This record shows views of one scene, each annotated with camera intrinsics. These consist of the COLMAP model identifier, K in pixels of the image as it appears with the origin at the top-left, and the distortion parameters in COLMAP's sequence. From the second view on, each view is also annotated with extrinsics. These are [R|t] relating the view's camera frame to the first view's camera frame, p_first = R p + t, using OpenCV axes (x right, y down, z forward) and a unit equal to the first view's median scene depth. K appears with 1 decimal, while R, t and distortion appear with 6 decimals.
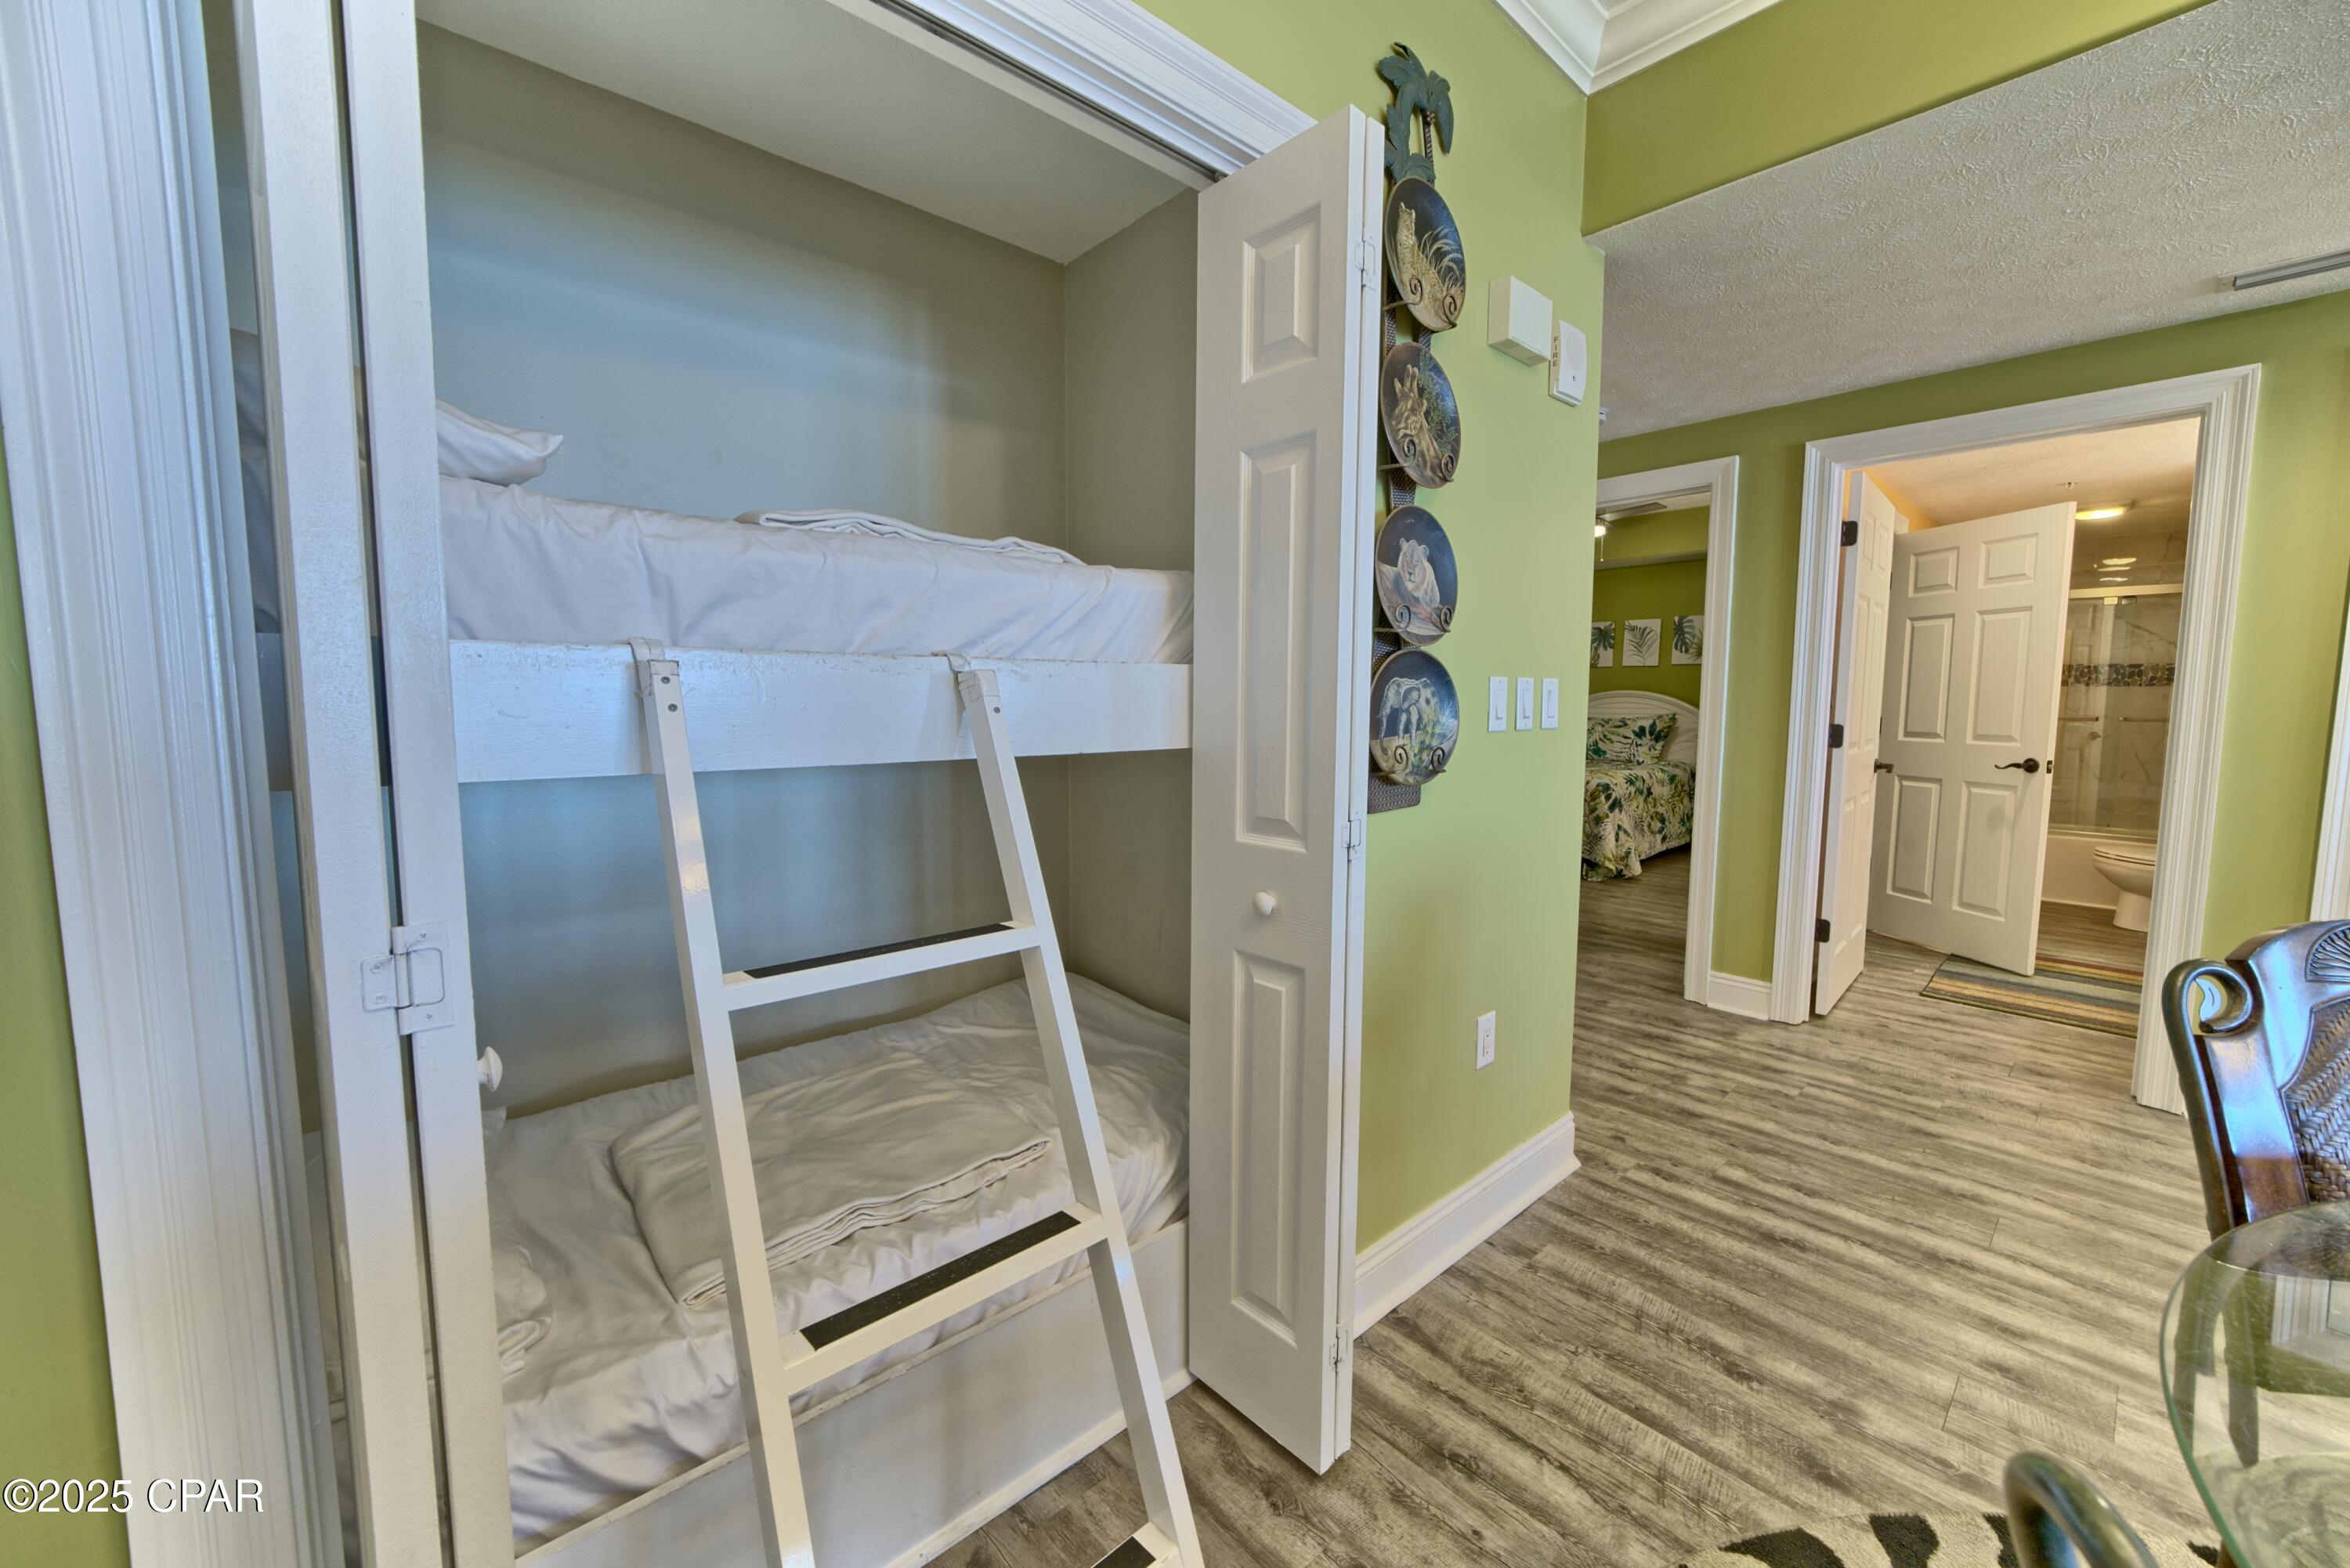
lens RADIAL K [[918.2, 0, 1175.0], [0, 918.2, 784.0], [0, 0, 1]] dist [-0.002235, -0.000104]
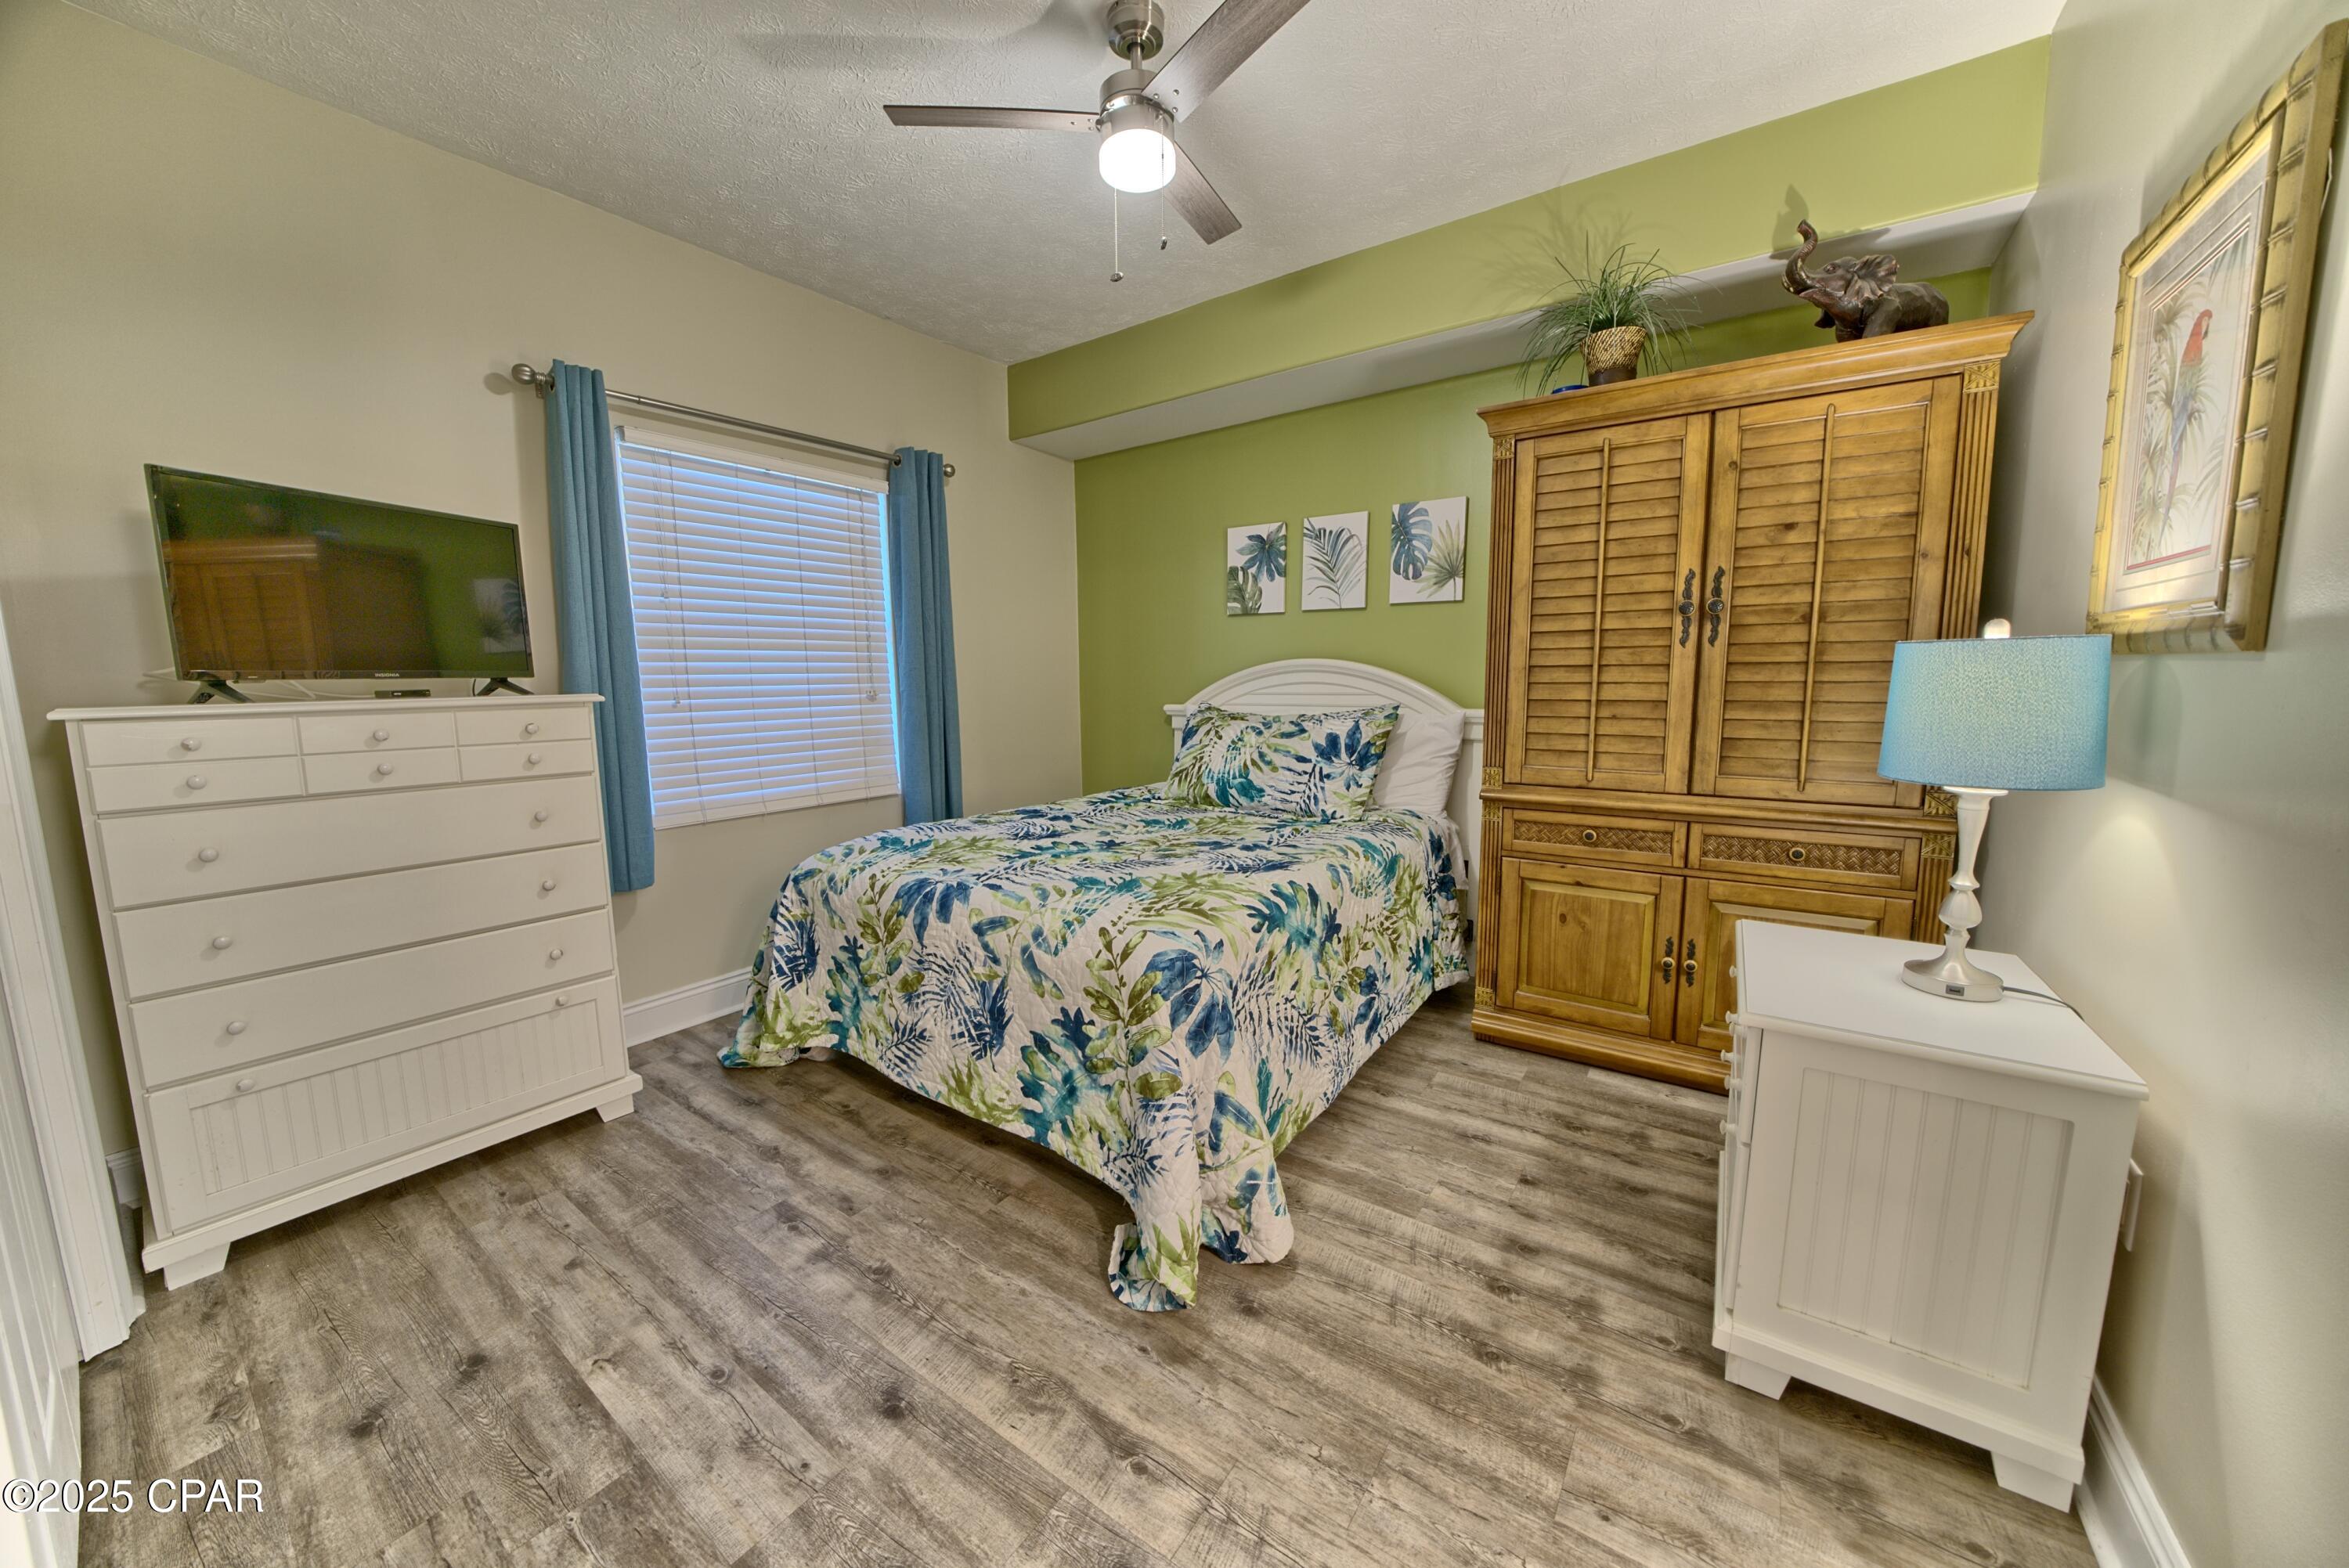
lens RADIAL K [[815.7, 0, 1174.5], [0, 815.7, 784.0], [0, 0, 1]] dist [-0.000218, -0.000041]
pose [[0.977468, -0.043226, 0.206611, 0.490535], [0.035365, 0.998509, 0.041592, -0.082605], [-0.208101, -0.033348, 0.977539, 0.871475]]
